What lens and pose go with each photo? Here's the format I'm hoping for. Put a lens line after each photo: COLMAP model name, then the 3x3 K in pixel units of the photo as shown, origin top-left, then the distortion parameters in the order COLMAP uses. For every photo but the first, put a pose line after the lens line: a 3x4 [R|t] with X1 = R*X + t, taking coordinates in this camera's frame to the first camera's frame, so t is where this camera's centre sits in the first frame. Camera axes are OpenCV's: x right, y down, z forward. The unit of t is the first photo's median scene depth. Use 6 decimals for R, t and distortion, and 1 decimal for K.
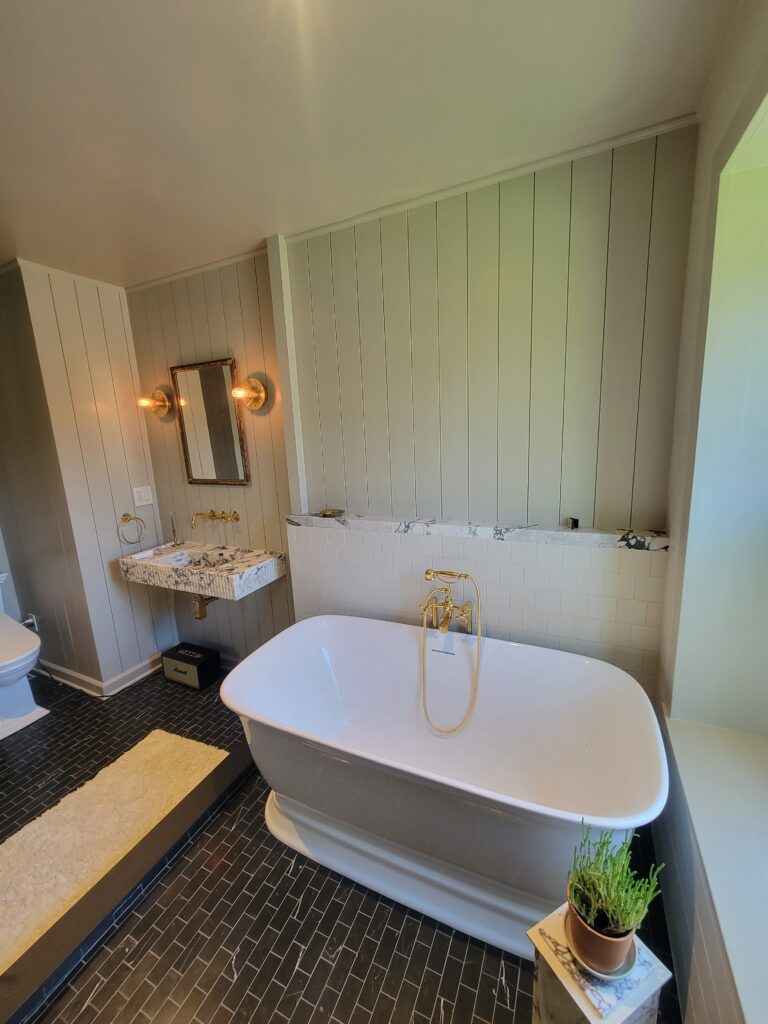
lens RADIAL K [[417.3, 0, 381.5], [0, 417.3, 509.3], [0, 0, 1]] dist [0.001862, -0.001414]
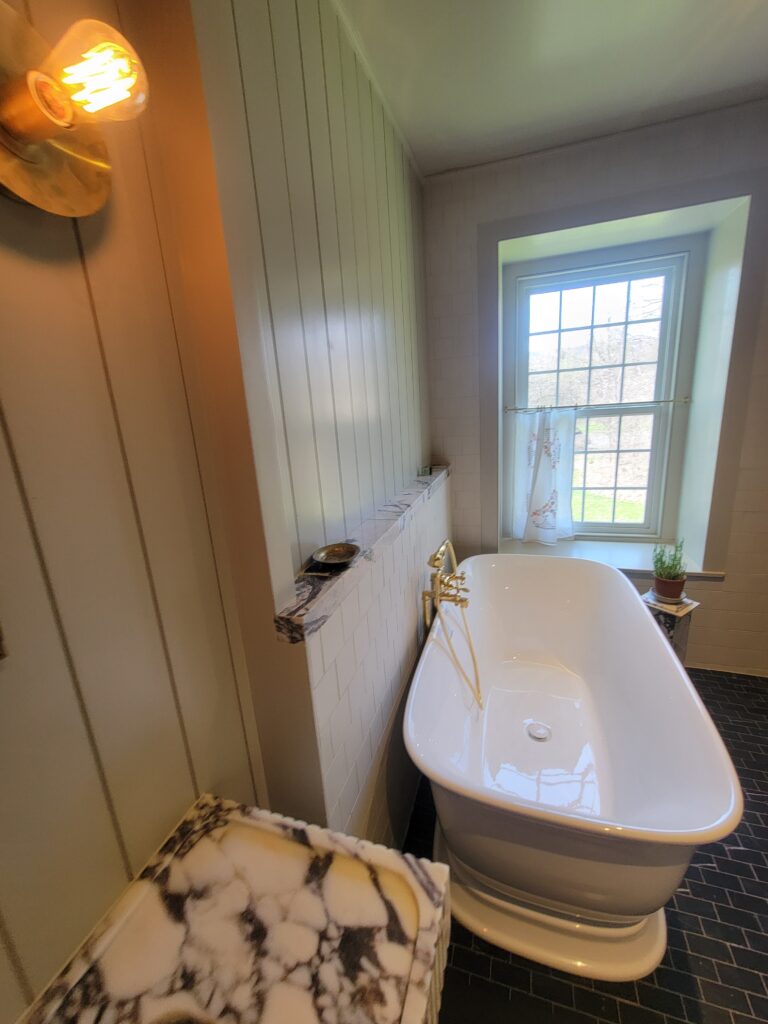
lens RADIAL K [[417.3, 0, 378.2], [0, 417.3, 508.7], [0, 0, 1]] dist [0.001862, -0.001414]
pose [[-0.114467, -0.191696, 0.974756, -0.540792], [0.266689, 0.939259, 0.216033, -0.121664], [-0.956961, 0.284686, -0.056391, 0.942177]]
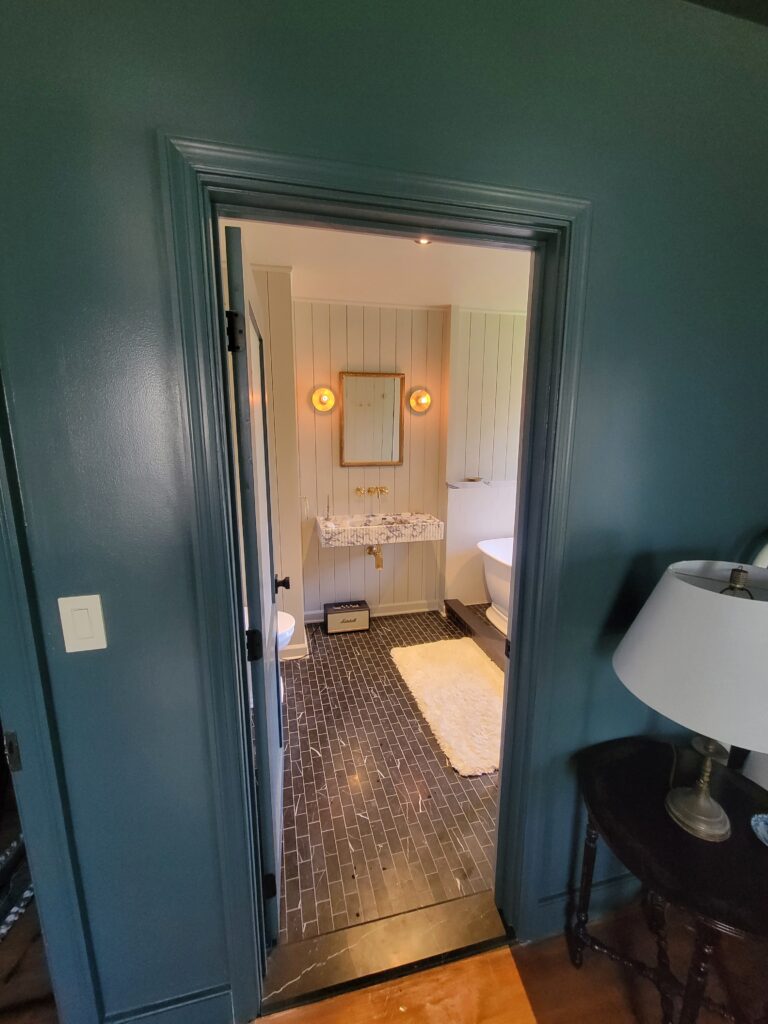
lens RADIAL K [[417.3, 0, 382.7], [0, 417.3, 510.5], [0, 0, 1]] dist [0.001862, -0.001414]
pose [[0.768418, -0.077585, 0.635228, -1.395521], [0.088833, 0.995946, 0.014184, 0.072401], [-0.633753, 0.045530, 0.772195, -0.017962]]
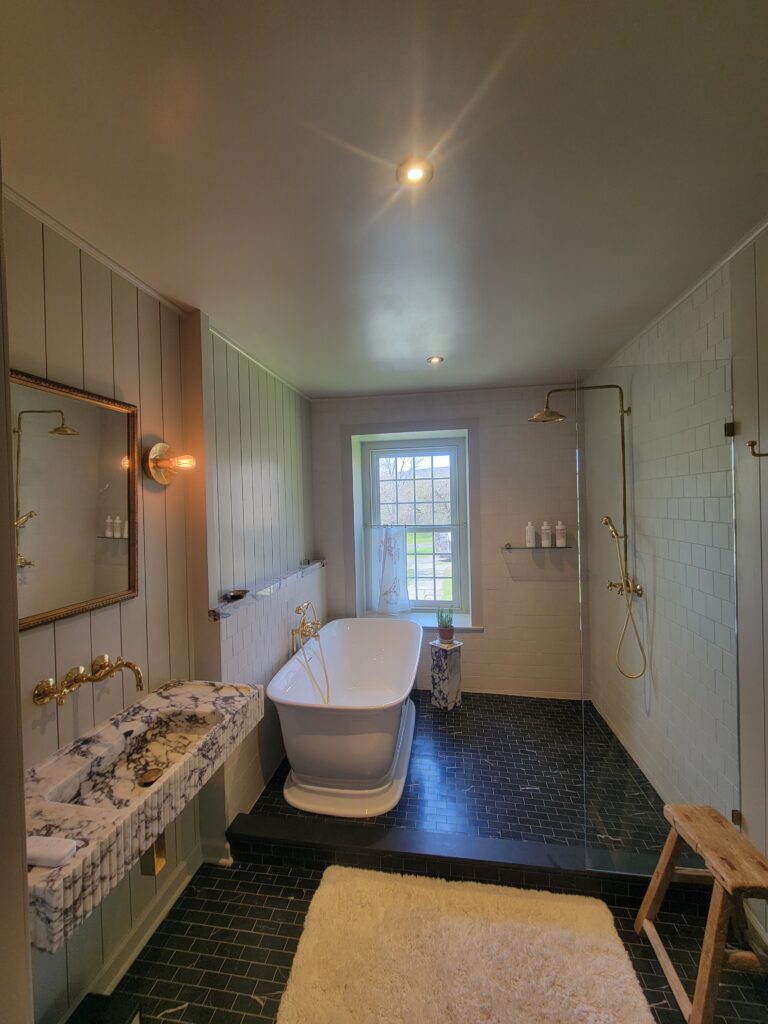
lens RADIAL K [[417.3, 0, 375.4], [0, 417.3, 508.8], [0, 0, 1]] dist [0.001862, -0.001414]
pose [[-0.262072, 0.040801, 0.964185, -1.146980], [0.224480, 0.974278, 0.019787, -0.132443], [-0.938577, 0.221626, -0.264490, 0.886439]]
